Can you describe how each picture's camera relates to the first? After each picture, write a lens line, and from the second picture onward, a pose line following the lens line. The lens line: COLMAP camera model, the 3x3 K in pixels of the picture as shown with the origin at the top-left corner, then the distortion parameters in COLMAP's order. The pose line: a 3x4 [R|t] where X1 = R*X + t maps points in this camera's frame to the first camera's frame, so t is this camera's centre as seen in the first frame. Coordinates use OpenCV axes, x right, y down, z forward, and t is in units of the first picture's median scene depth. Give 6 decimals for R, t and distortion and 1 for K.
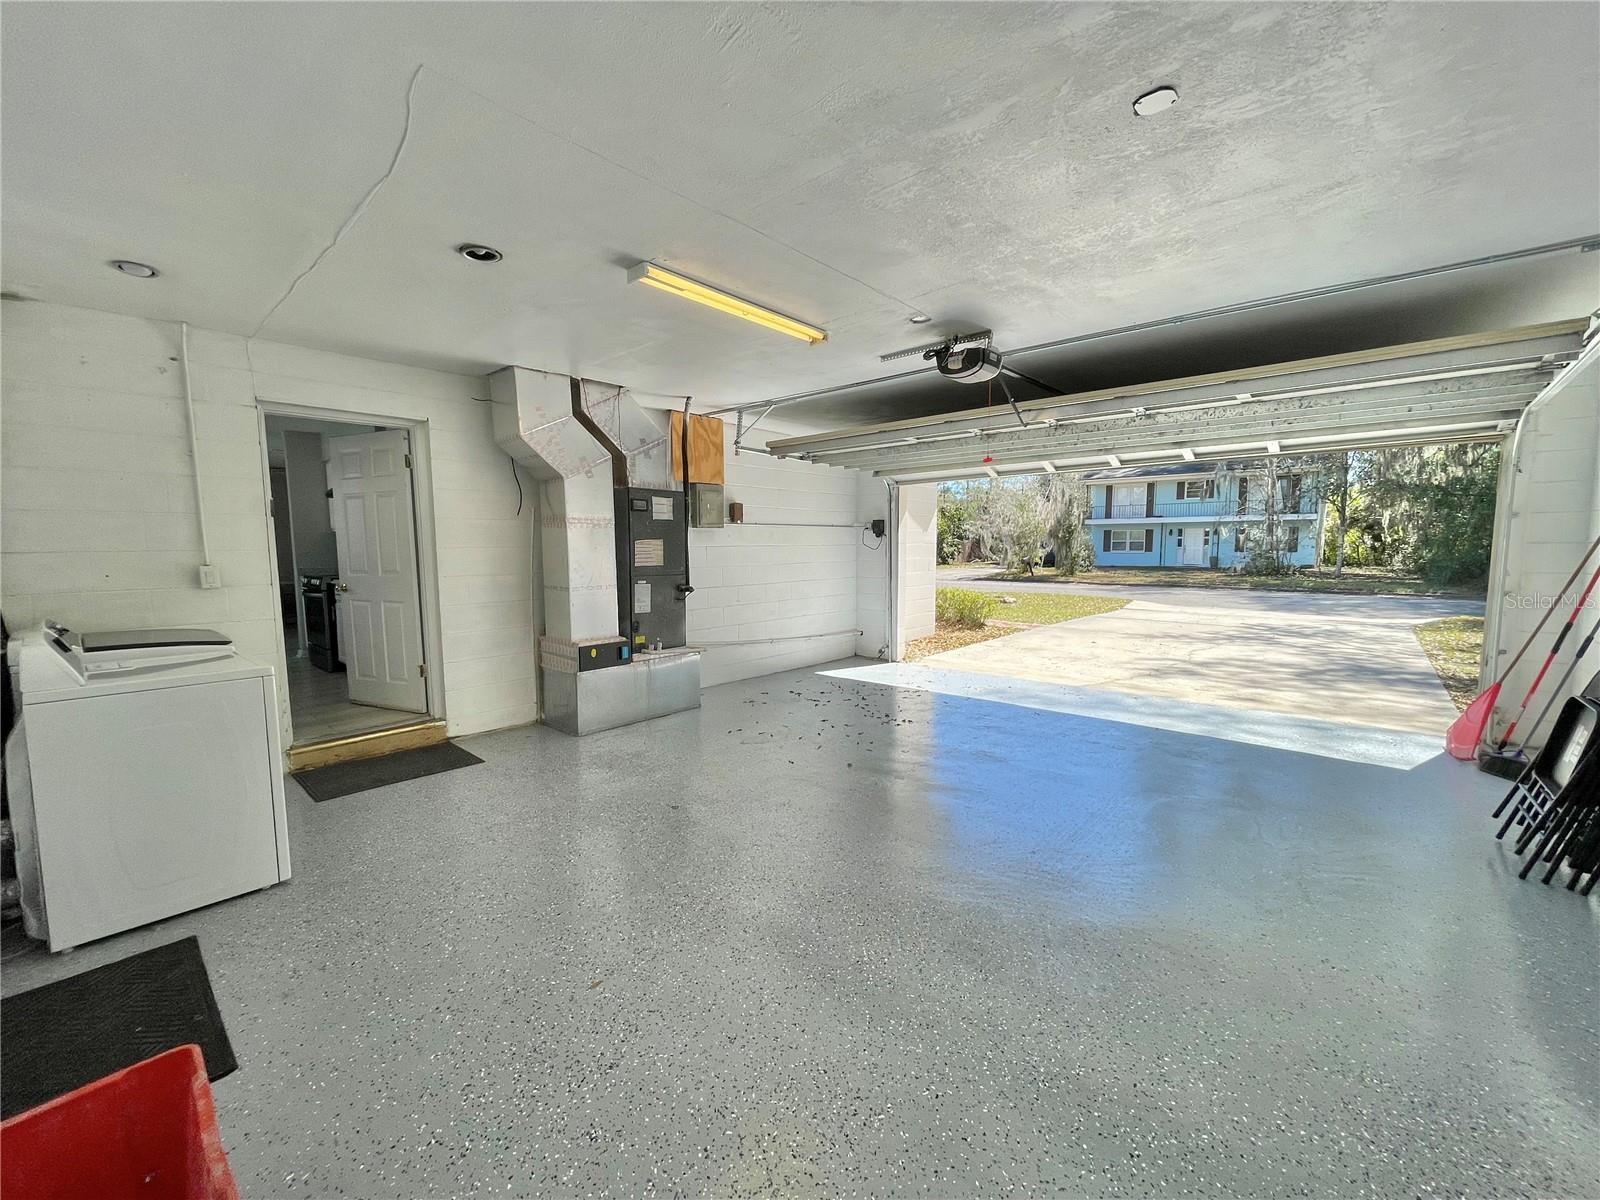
lens RADIAL K [[641.8, 0, 798.7], [0, 641.8, 607.5], [0, 0, 1]] dist [-0.002447, 0.000770]
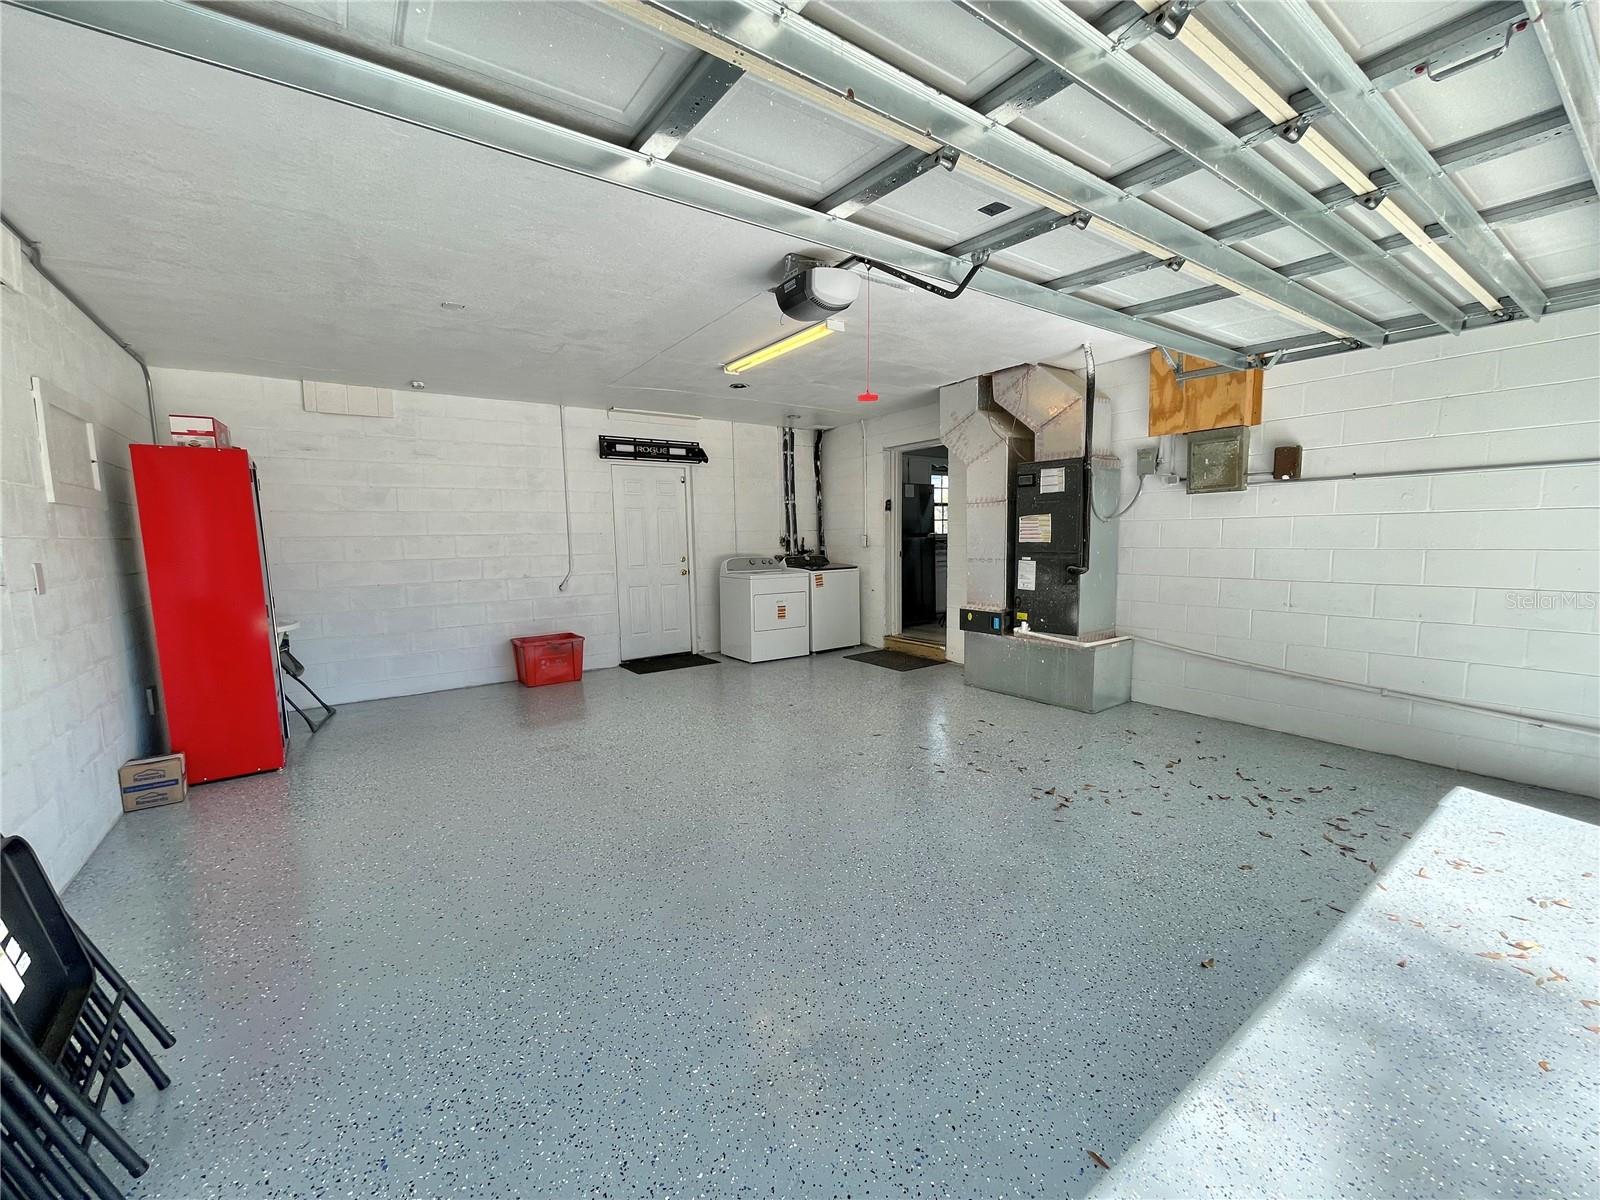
lens RADIAL K [[641.8, 0, 795.2], [0, 641.8, 600.1], [0, 0, 1]] dist [-0.002447, 0.000770]
pose [[-0.223774, 0.112381, -0.968140, 0.792889], [-0.072223, 0.988687, 0.131459, -0.079943], [0.971961, 0.099340, -0.213126, 0.865728]]
